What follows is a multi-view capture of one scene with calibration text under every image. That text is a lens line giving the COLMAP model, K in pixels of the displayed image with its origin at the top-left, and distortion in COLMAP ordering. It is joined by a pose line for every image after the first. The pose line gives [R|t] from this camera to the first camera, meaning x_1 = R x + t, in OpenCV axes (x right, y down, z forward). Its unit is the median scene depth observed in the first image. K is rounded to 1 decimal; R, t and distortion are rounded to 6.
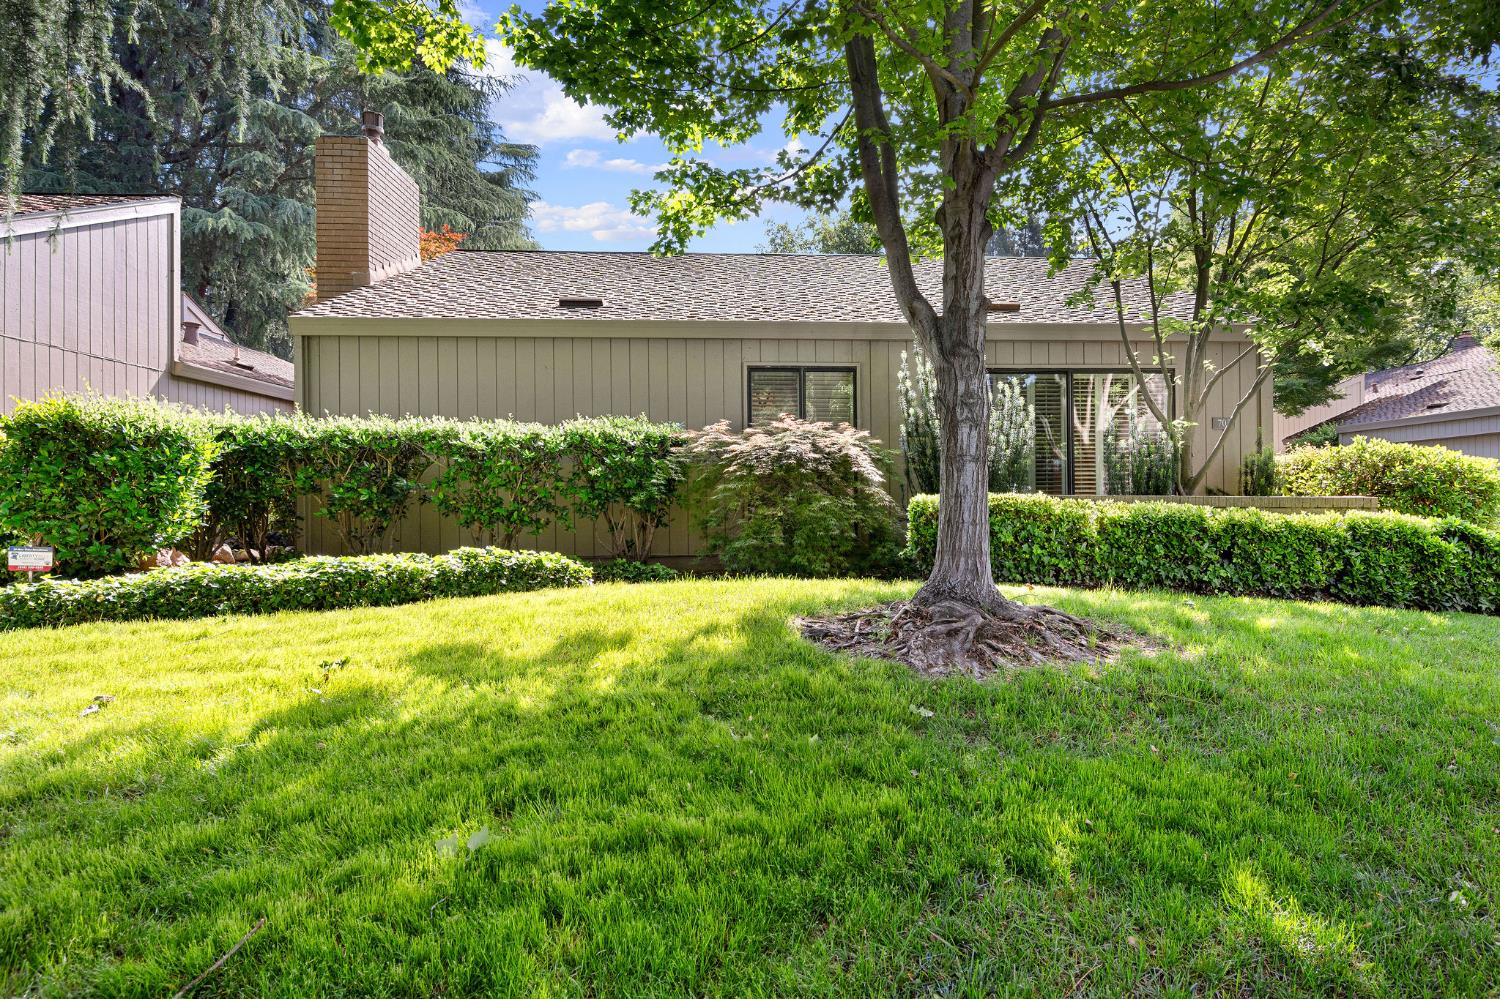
lens RADIAL K [[874.4, 0, 750.9], [0, 874.4, 500.7], [0, 0, 1]] dist [0.002138, -0.000072]
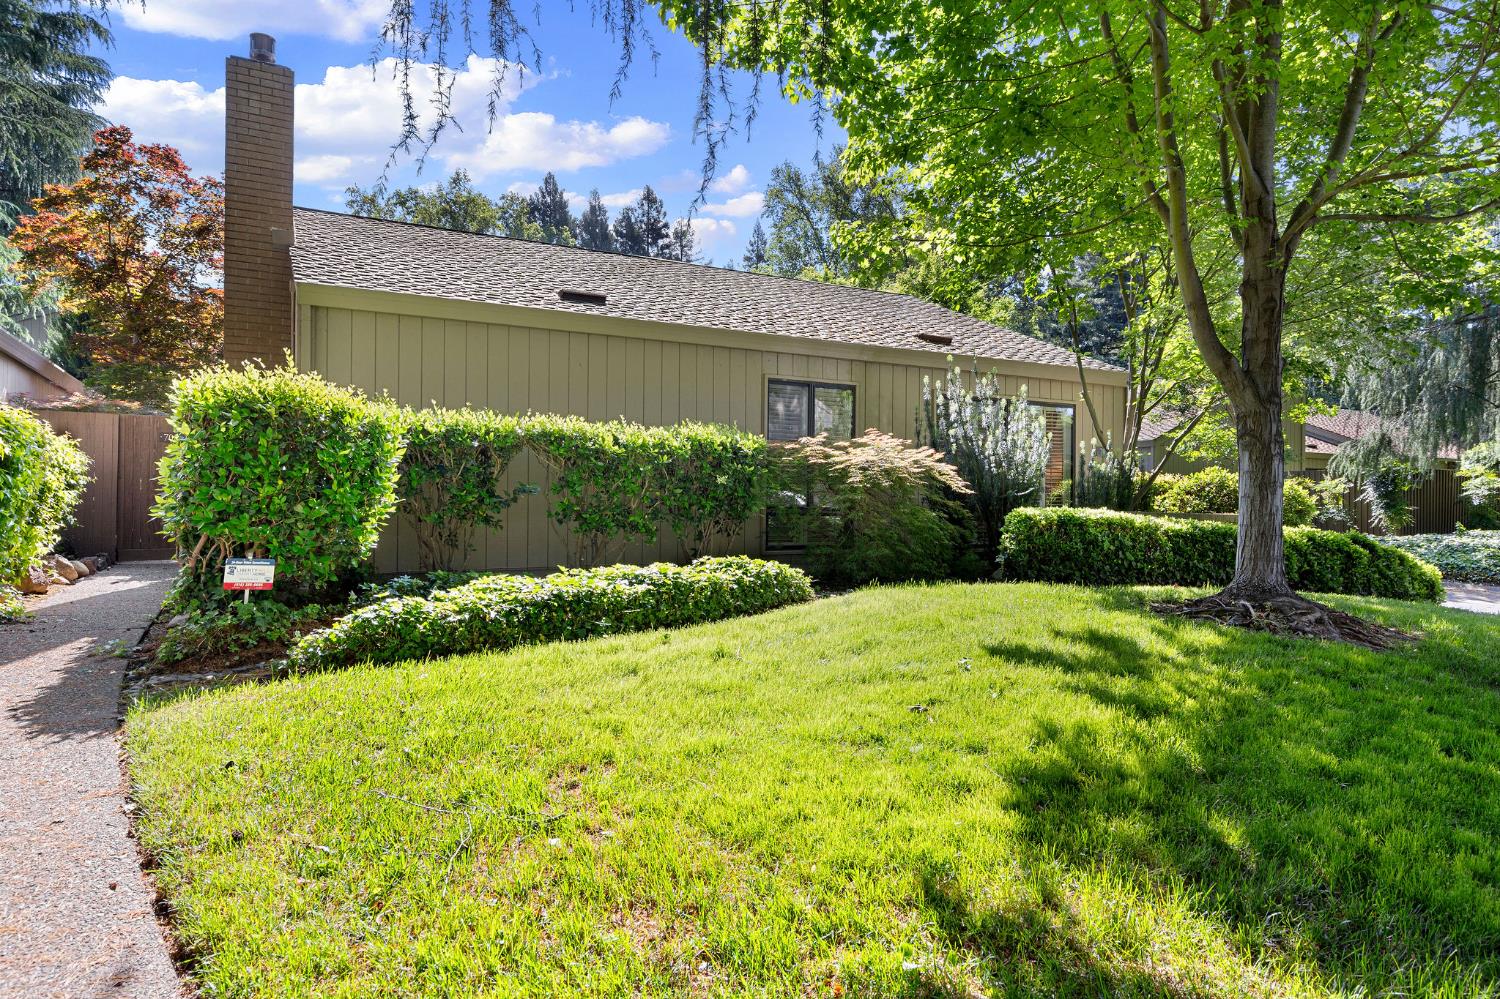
lens RADIAL K [[897.9, 0, 749.7], [0, 897.9, 501.9], [0, 0, 1]] dist [-0.002816, -0.000609]
pose [[0.921235, 0.017606, 0.388607, -0.495602], [-0.015782, 0.999844, -0.007886, -0.000725], [-0.388686, 0.001131, 0.921370, 0.048594]]
